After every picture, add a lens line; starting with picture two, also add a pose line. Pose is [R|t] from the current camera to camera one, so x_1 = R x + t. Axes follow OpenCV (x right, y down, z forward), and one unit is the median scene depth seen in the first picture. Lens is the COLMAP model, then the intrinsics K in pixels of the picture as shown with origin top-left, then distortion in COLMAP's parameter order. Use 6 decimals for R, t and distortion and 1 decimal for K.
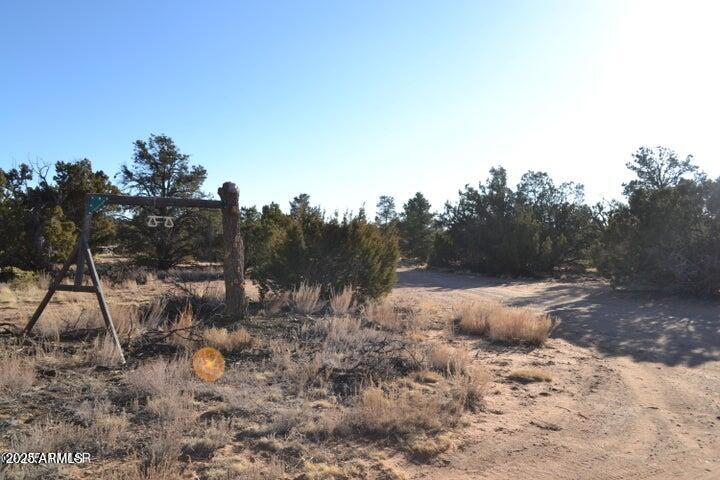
lens RADIAL K [[569.7, 0, 360.7], [0, 569.7, 243.8], [0, 0, 1]] dist [-0.012064, 0.000962]
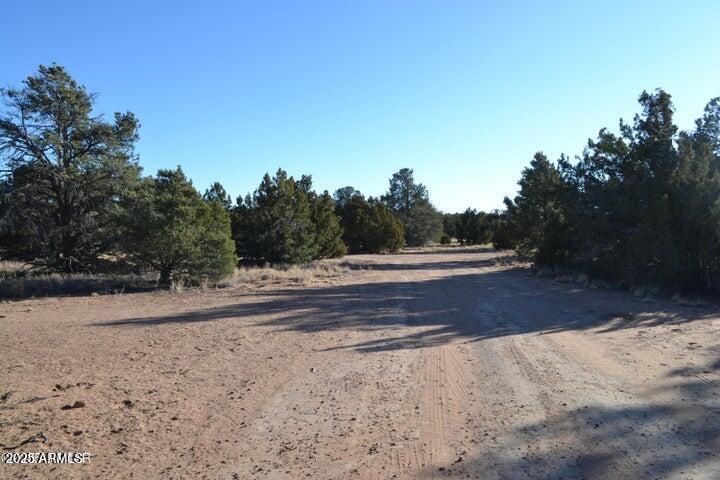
lens RADIAL K [[569.7, 0, 357.8], [0, 569.7, 239.2], [0, 0, 1]] dist [-0.012064, 0.000962]
pose [[0.950707, -0.005884, -0.310035, 0.105407], [0.009236, 0.999914, 0.009343, 0.003509], [0.309953, -0.011746, 0.950679, 0.290720]]
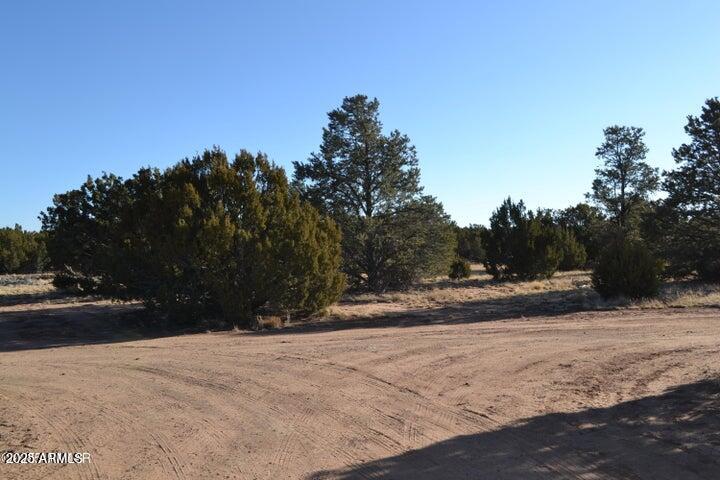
lens RADIAL K [[701.8, 0, 359.5], [0, 701.8, 237.9], [0, 0, 1]] dist [0.014934, 0.000000]
pose [[0.956404, -0.036584, -0.289748, 0.015501], [0.030479, 0.999209, -0.025556, 0.002245], [0.290454, 0.015610, 0.956762, 0.801324]]
